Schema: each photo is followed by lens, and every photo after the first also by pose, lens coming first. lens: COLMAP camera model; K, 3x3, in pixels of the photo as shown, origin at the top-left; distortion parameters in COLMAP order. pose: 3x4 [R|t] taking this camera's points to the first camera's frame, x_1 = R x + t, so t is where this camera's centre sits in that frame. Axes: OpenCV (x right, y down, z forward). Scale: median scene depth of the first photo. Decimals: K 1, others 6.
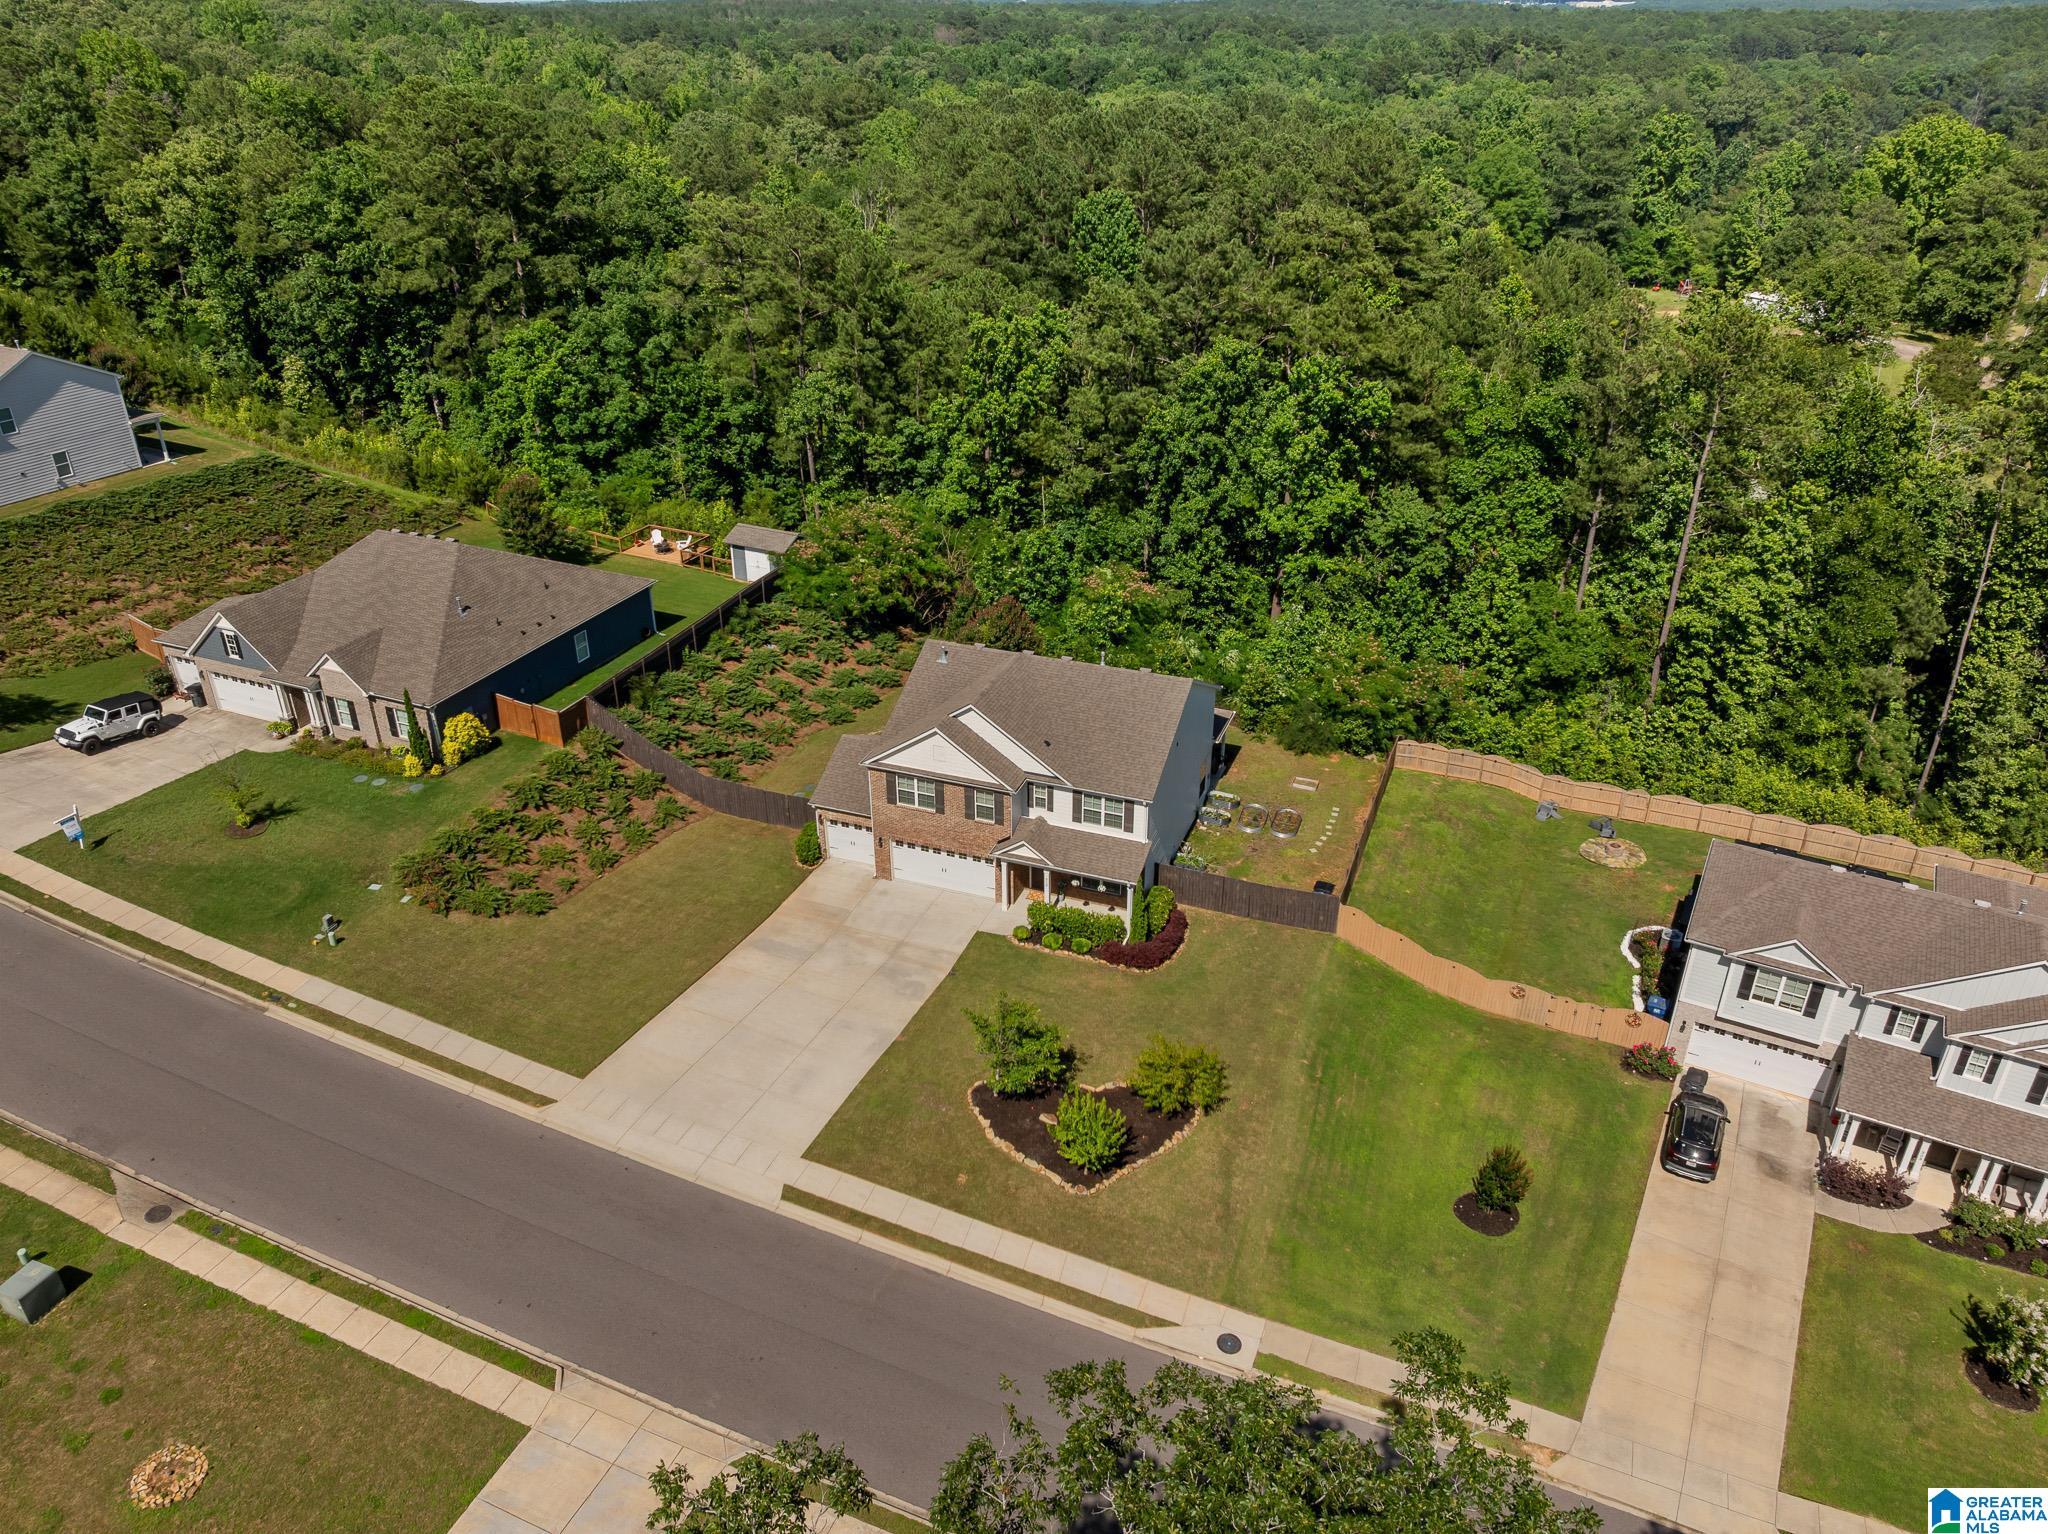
lens RADIAL K [[1438.8, 0, 1032.3], [0, 1438.8, 766.3], [0, 0, 1]] dist [-0.045331, 0.006740]
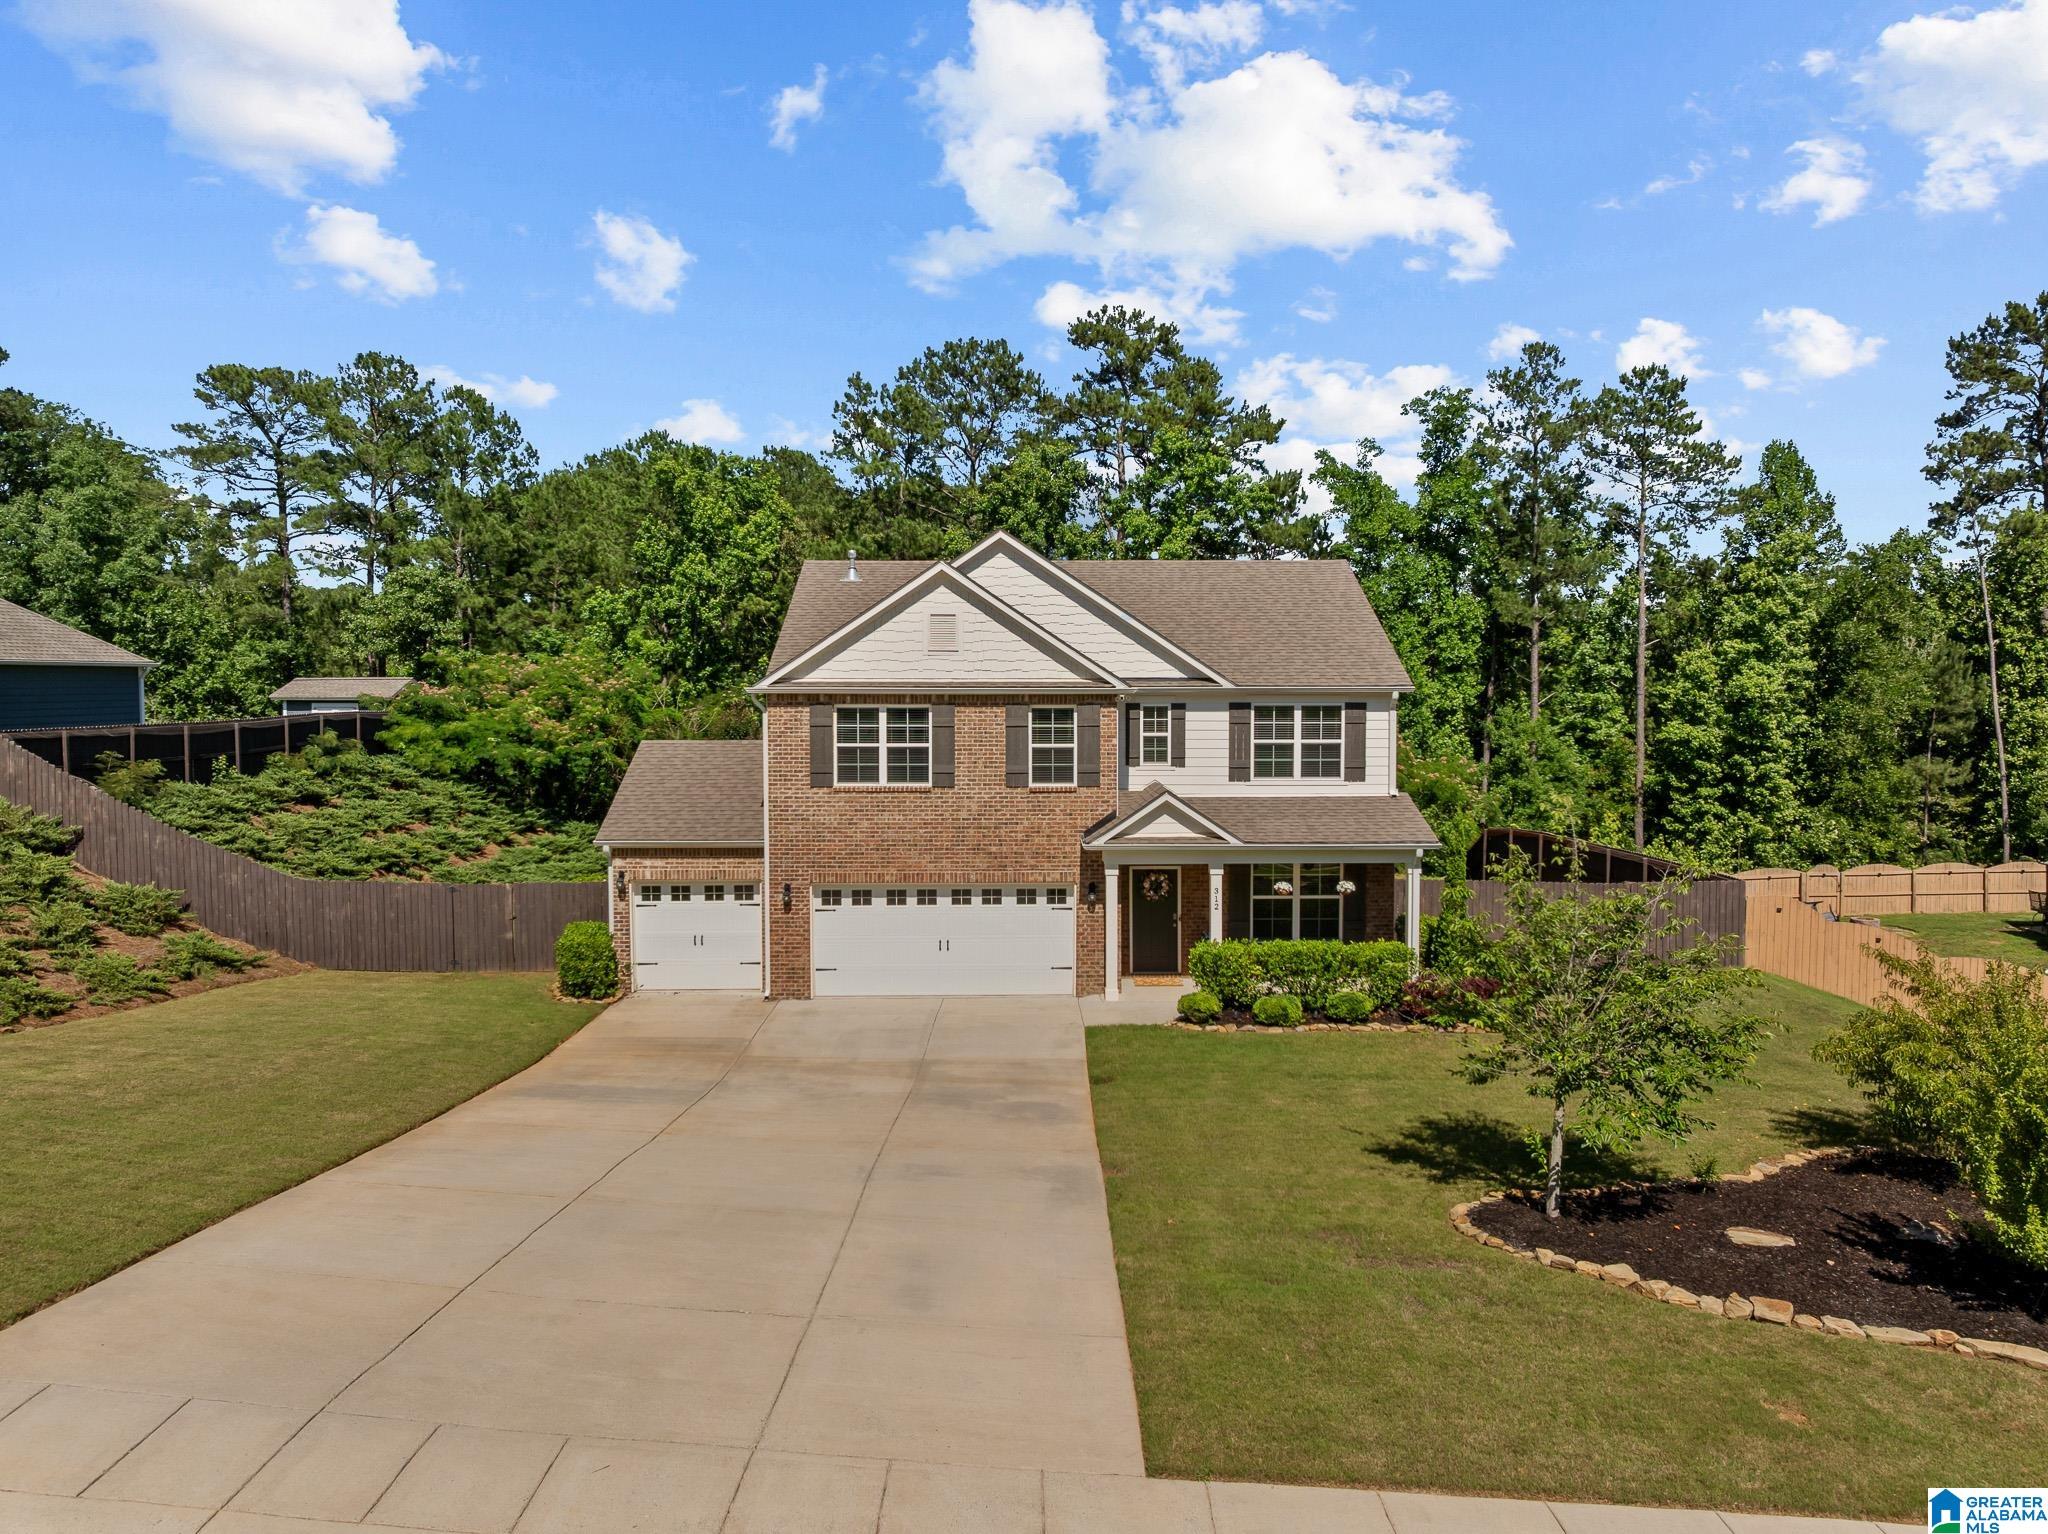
lens RADIAL K [[1442.2, 0, 1029.4], [0, 1442.2, 766.8], [0, 0, 1]] dist [-0.043261, -0.006138]
pose [[0.932106, -0.019629, 0.361653, -0.198675], [0.171562, 0.903328, -0.393148, 0.204414], [-0.318975, 0.428502, 0.845365, 0.622026]]
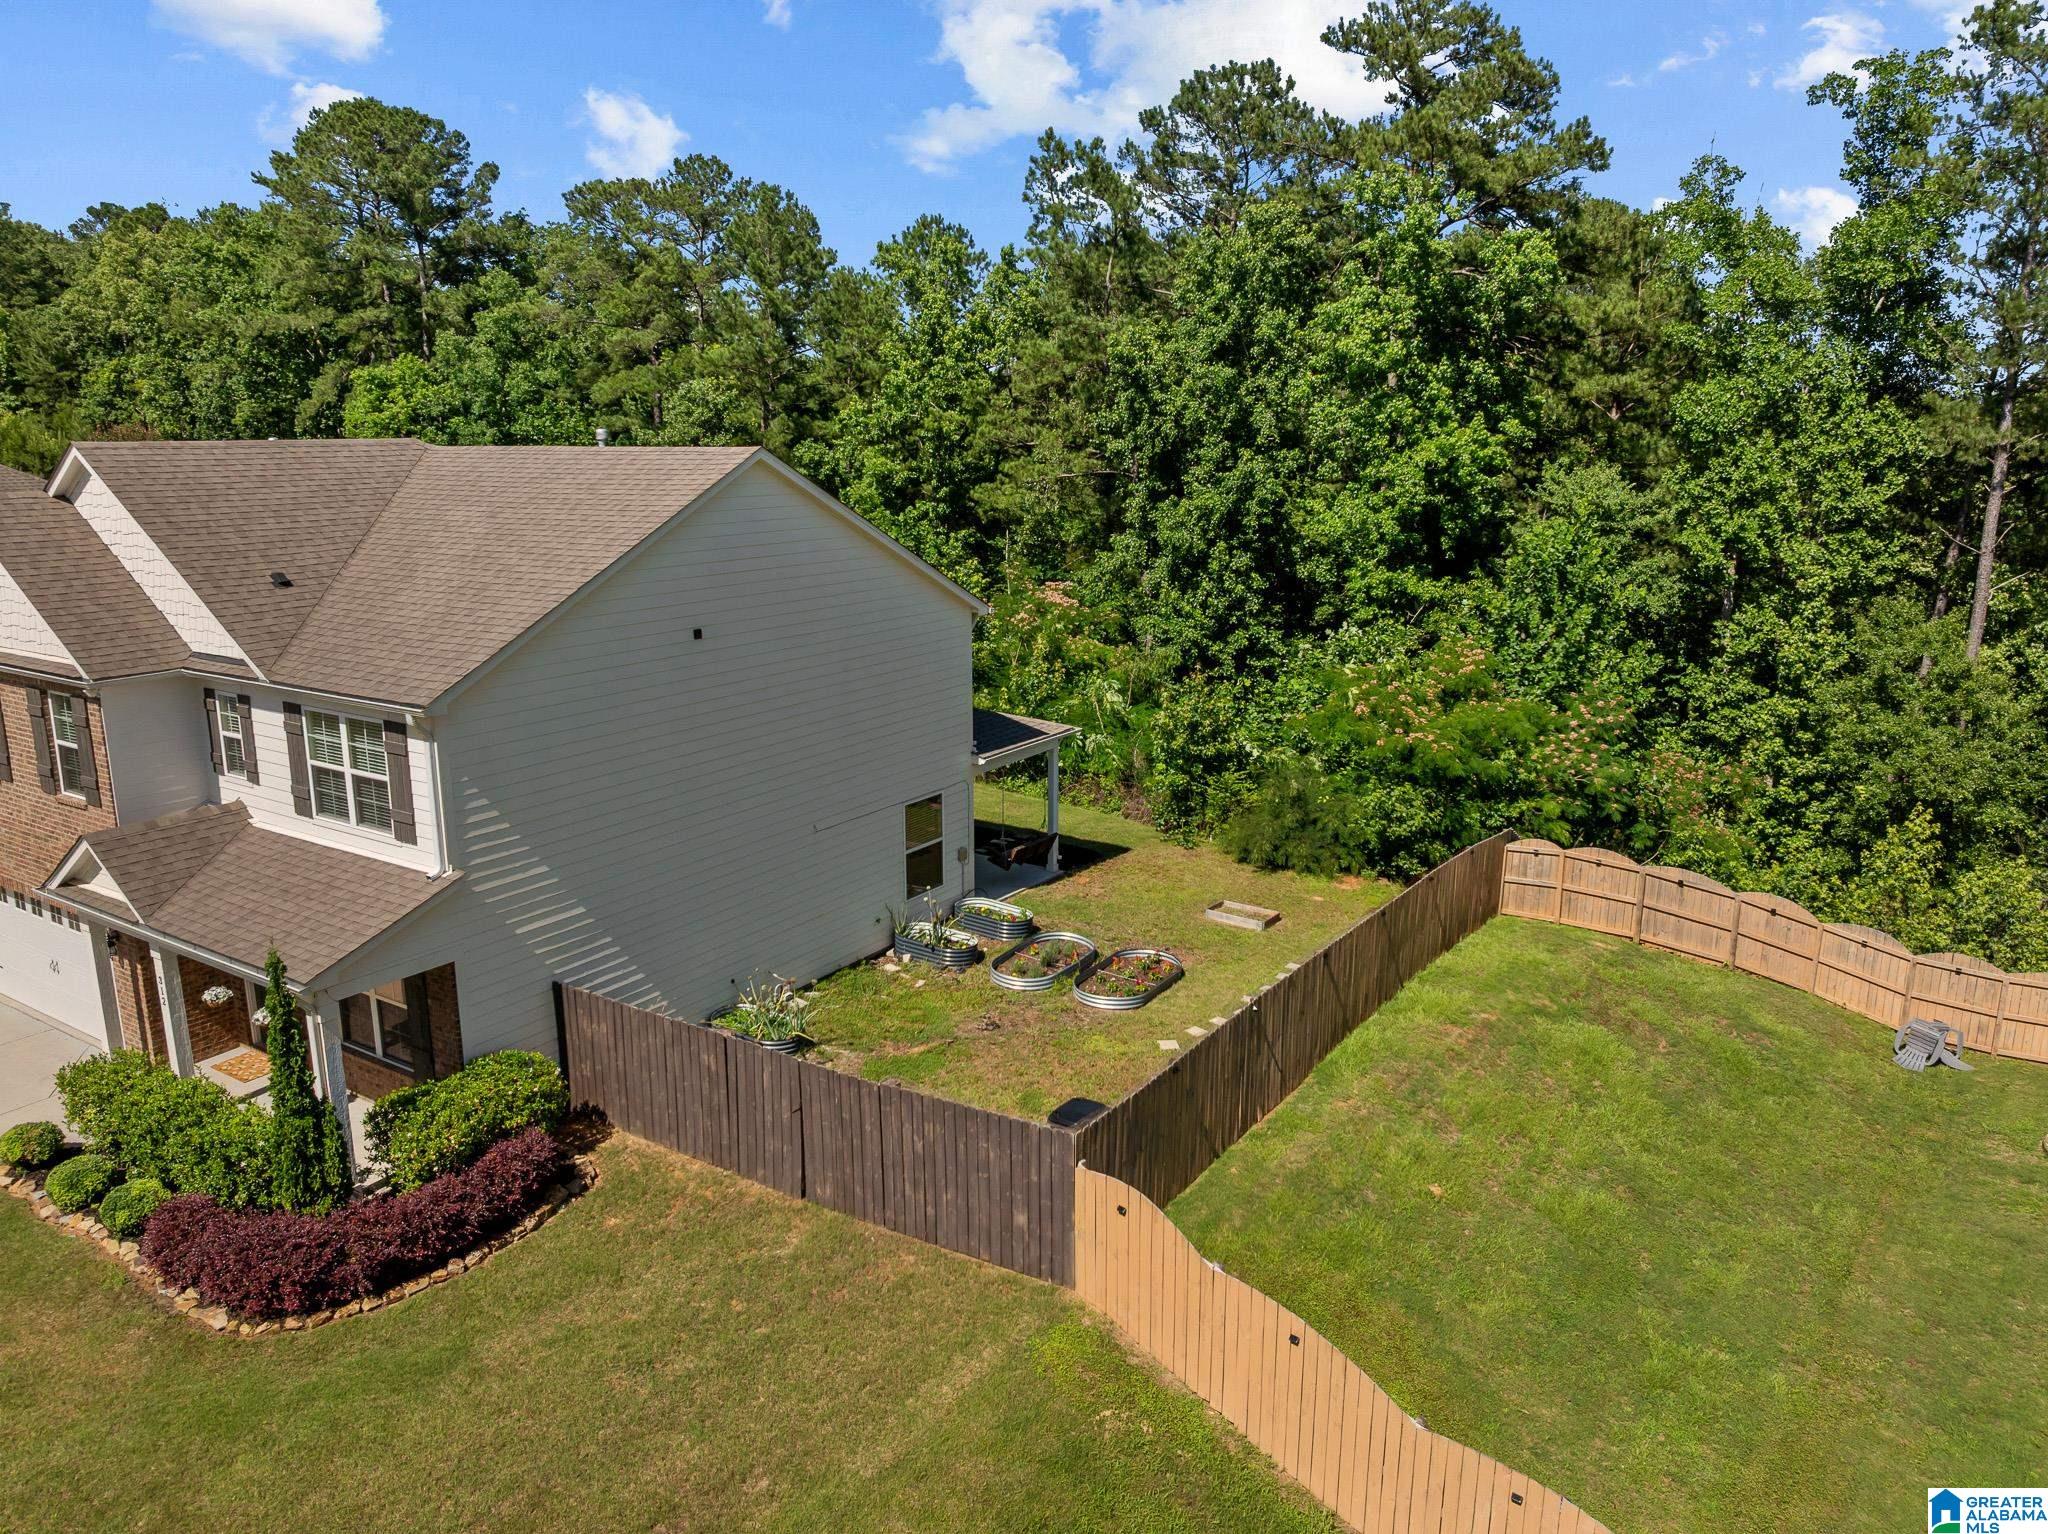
lens RADIAL K [[1444.9, 0, 1046.9], [0, 1444.9, 770.3], [0, 0, 1]] dist [-0.047717, 0.002344]
pose [[0.979227, 0.050230, -0.196446, 0.250562], [-0.100267, 0.962042, -0.253815, 0.091975], [0.176240, 0.268240, 0.947094, 0.723246]]
